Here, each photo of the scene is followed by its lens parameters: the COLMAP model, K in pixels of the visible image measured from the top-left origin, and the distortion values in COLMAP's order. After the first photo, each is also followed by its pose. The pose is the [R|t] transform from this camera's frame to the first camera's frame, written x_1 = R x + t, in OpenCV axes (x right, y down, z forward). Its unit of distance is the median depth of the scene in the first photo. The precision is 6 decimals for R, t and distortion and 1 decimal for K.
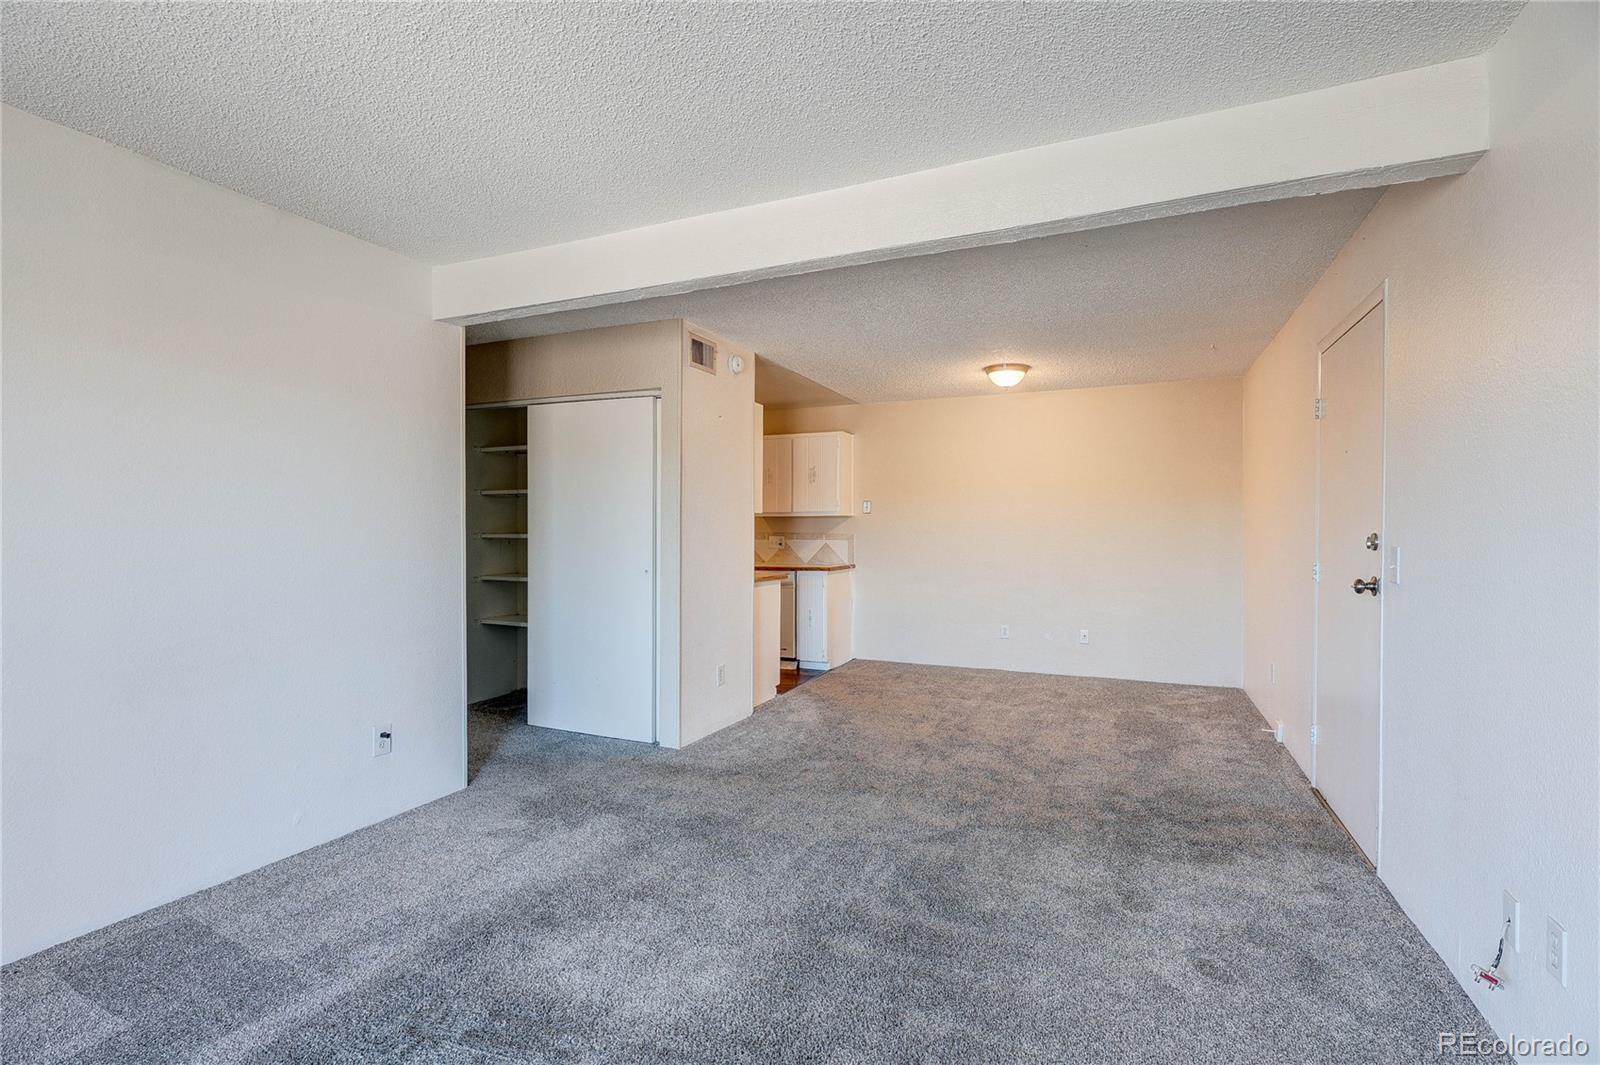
lens RADIAL K [[738.3, 0, 798.0], [0, 738.3, 528.6], [0, 0, 1]] dist [-0.001821, 0.000100]
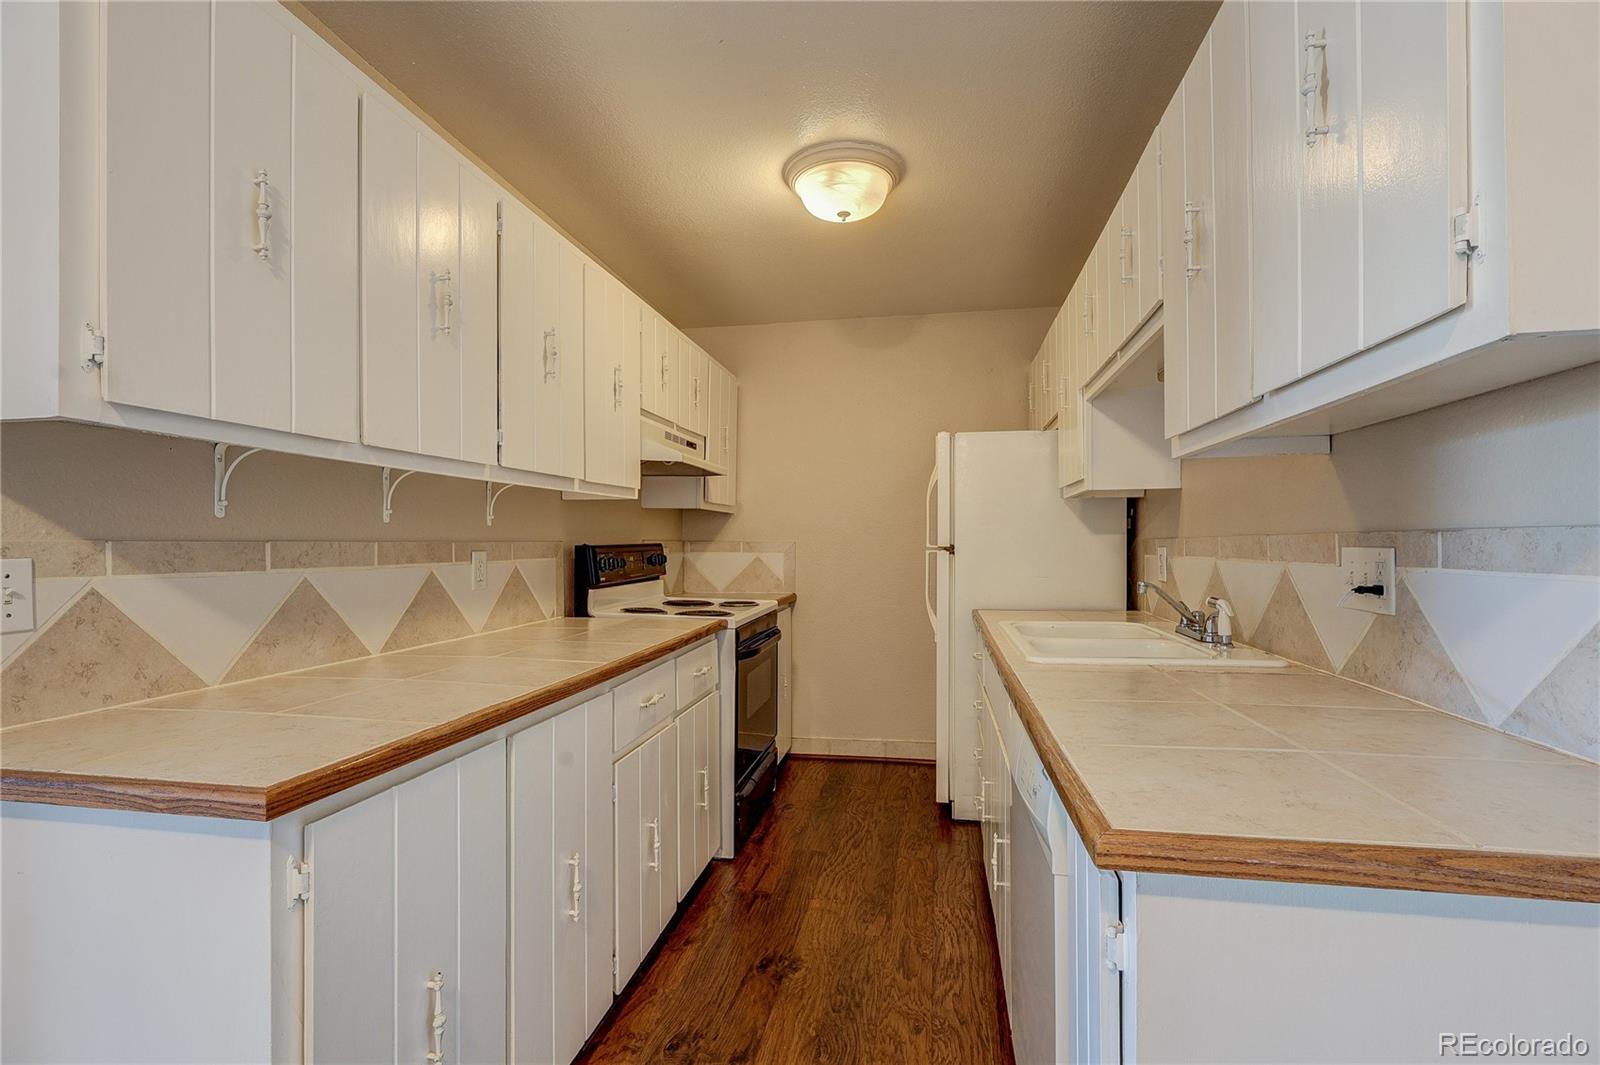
lens RADIAL K [[740.1, 0, 800.0], [0, 740.1, 532.5], [0, 0, 1]] dist [-0.000890, -0.000042]
pose [[0.229201, -0.018345, -0.973206, 0.220365], [0.010046, 0.999814, -0.016480, 0.015349], [0.973327, -0.006000, 0.229343, 1.468952]]
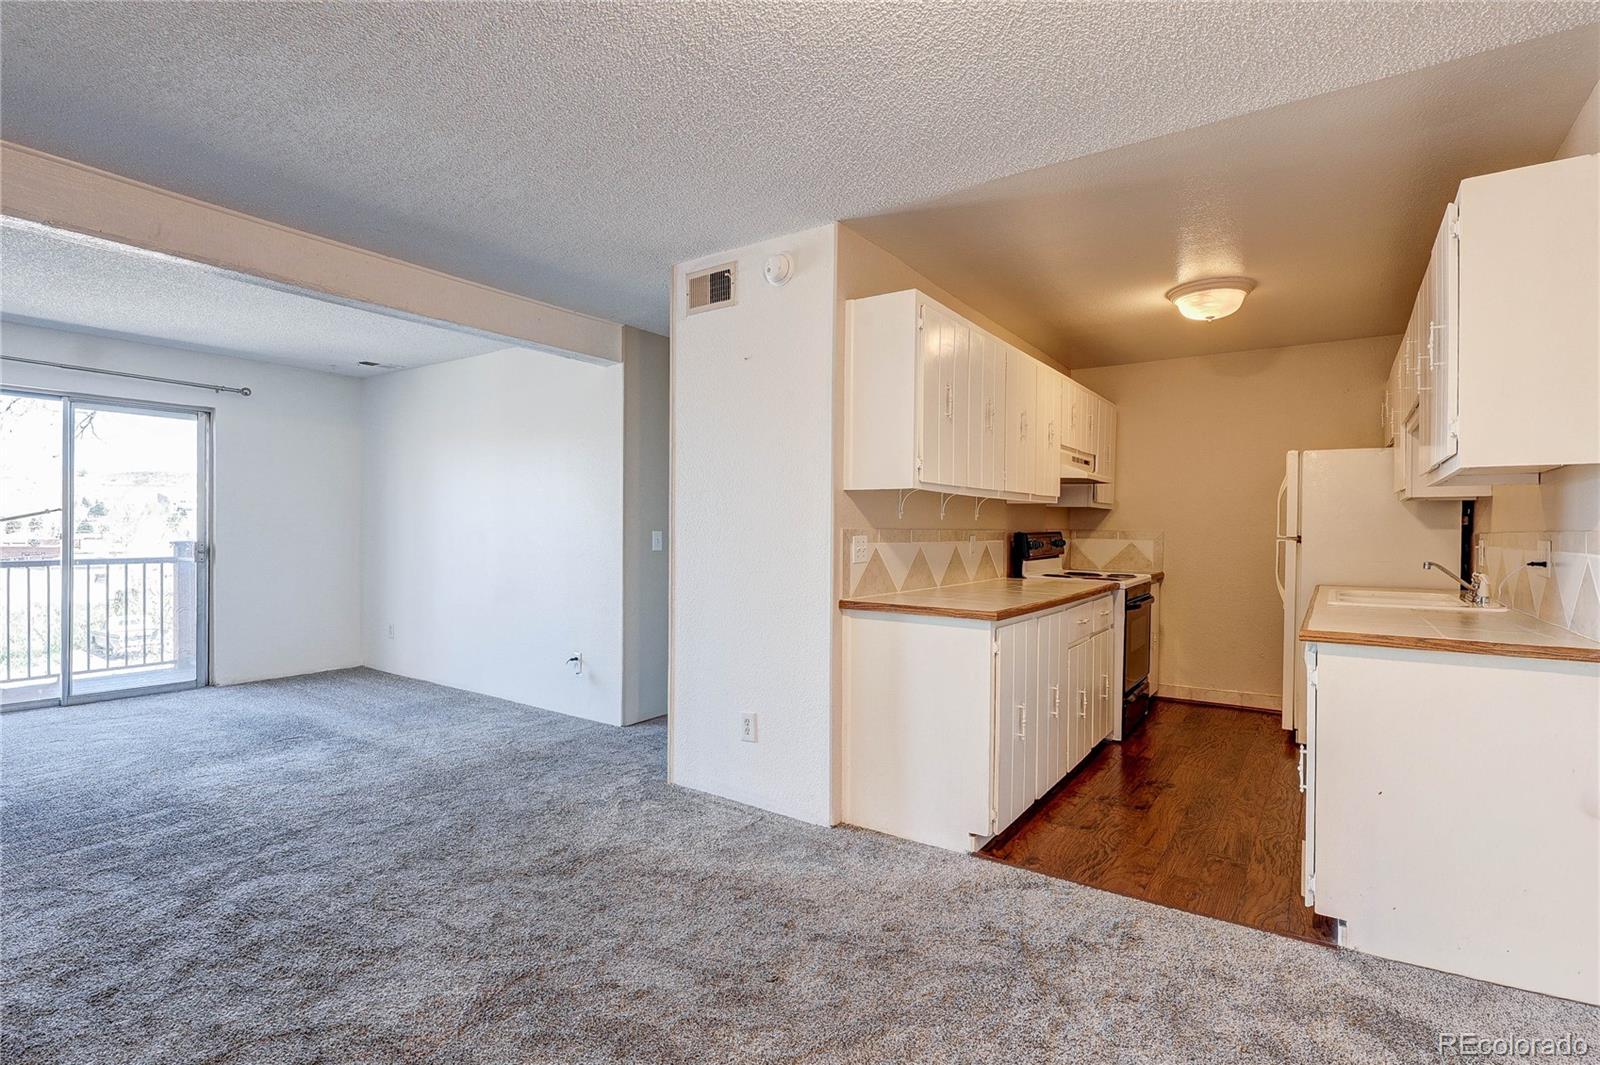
lens RADIAL K [[765.5, 0, 800.0], [0, 765.5, 532.5], [0, 0, 1]] dist [-0.002312, -0.000002]
pose [[-0.195542, -0.000423, -0.980695, 0.672607], [-0.002888, 0.999996, 0.000145, 0.014509], [0.980691, 0.002860, -0.195543, 1.331701]]
